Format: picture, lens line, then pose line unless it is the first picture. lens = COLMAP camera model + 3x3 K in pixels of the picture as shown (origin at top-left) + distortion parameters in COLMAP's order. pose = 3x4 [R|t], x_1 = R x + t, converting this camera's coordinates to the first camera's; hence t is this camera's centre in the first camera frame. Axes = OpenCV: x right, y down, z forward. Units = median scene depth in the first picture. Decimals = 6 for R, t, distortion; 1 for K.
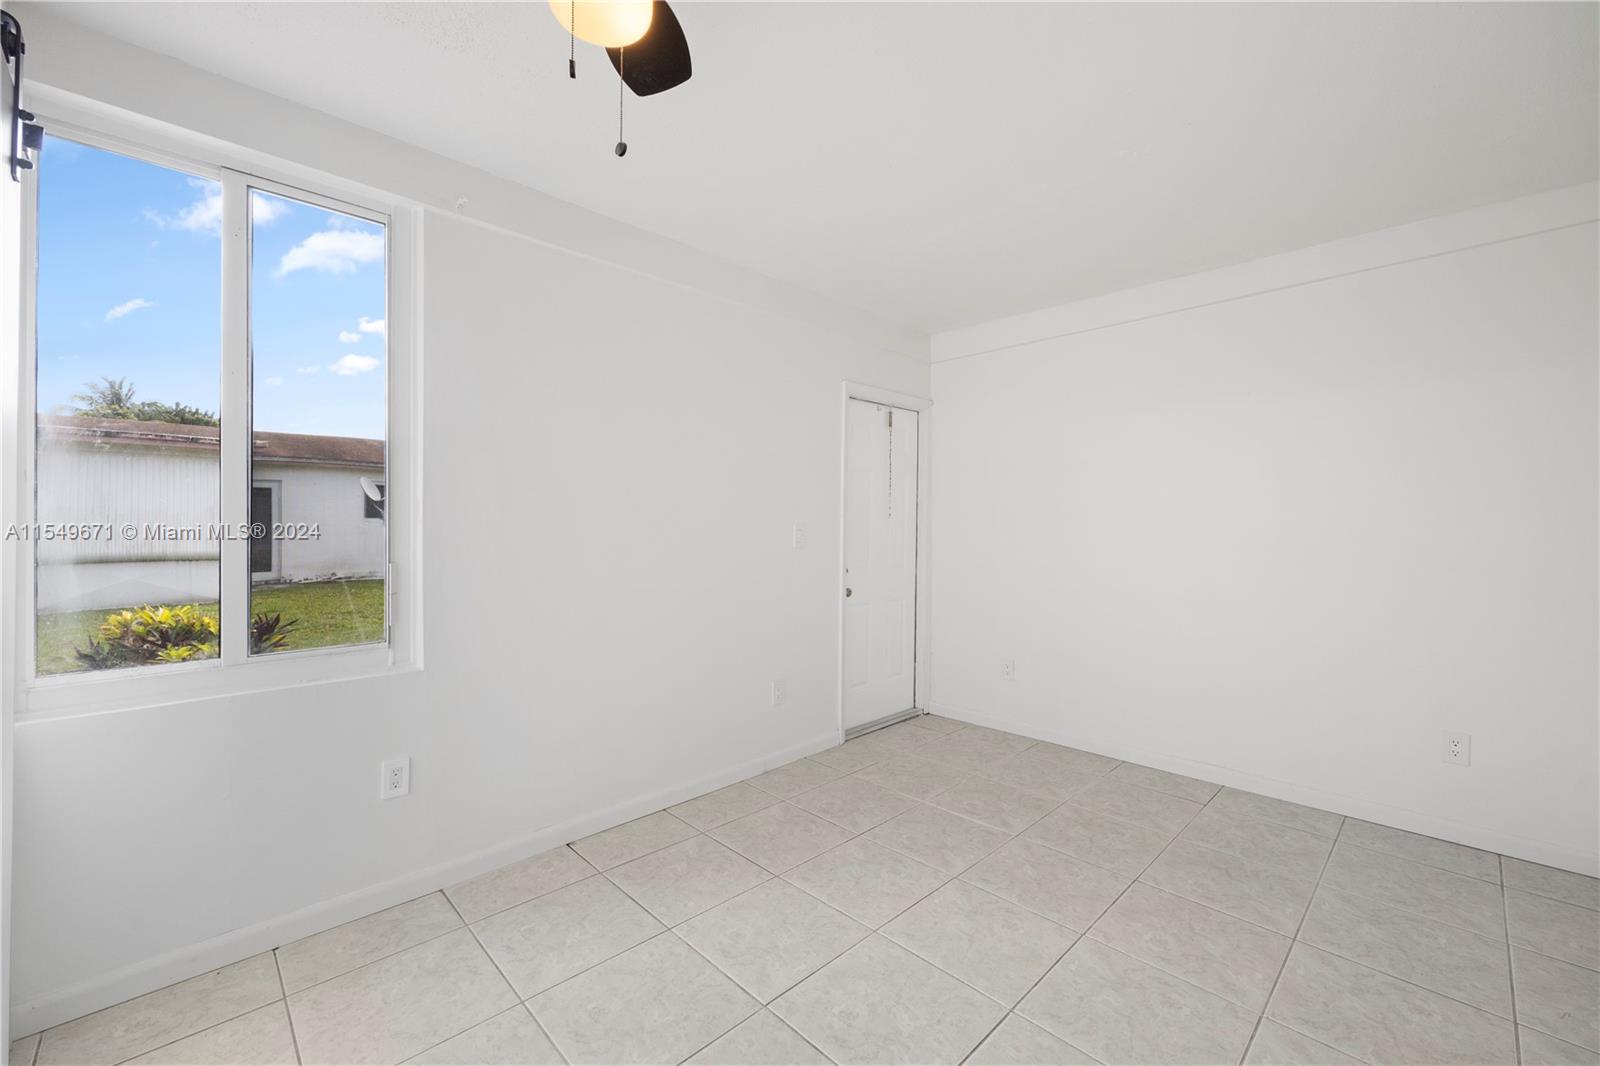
lens RADIAL K [[647.0, 0, 800.0], [0, 647.0, 533.0], [0, 0, 1]] dist [-0.000780, -0.000143]
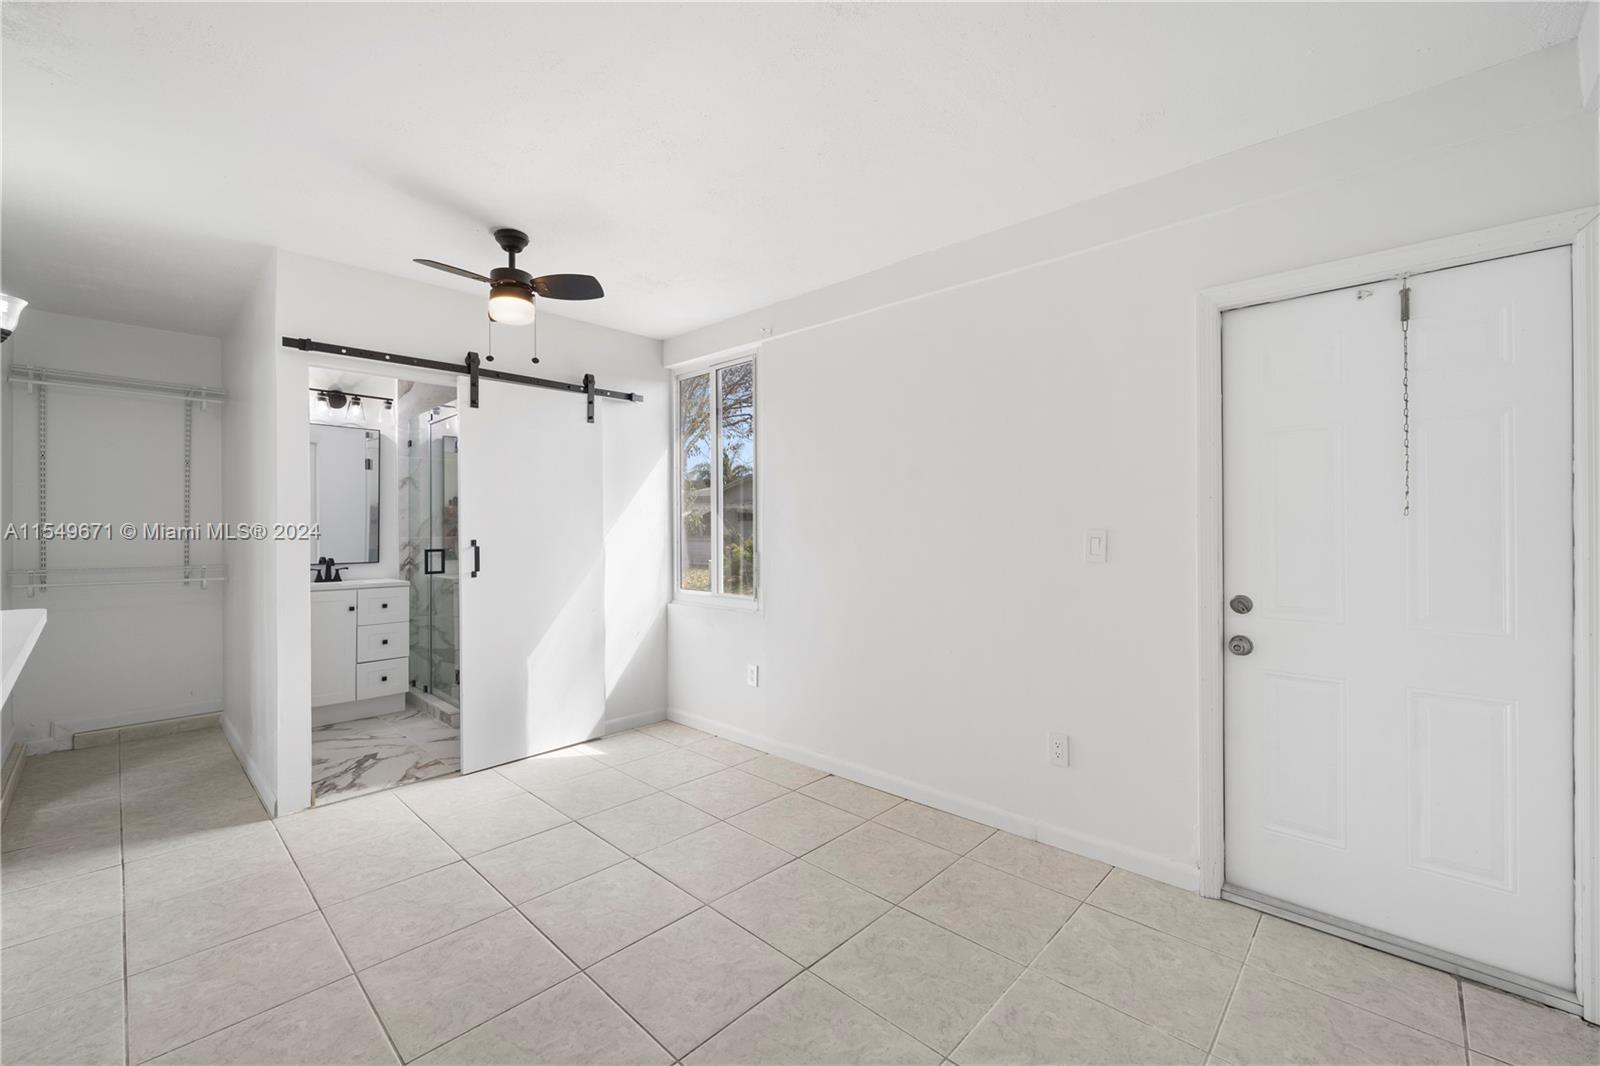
lens RADIAL K [[644.4, 0, 809.4], [0, 644.4, 539.5], [0, 0, 1]] dist [-0.000910, -0.000187]
pose [[0.051946, 0.002950, -0.998646, 0.650115], [-0.016483, 0.999862, 0.002097, 0.001305], [0.998514, 0.016352, 0.051988, 0.605647]]
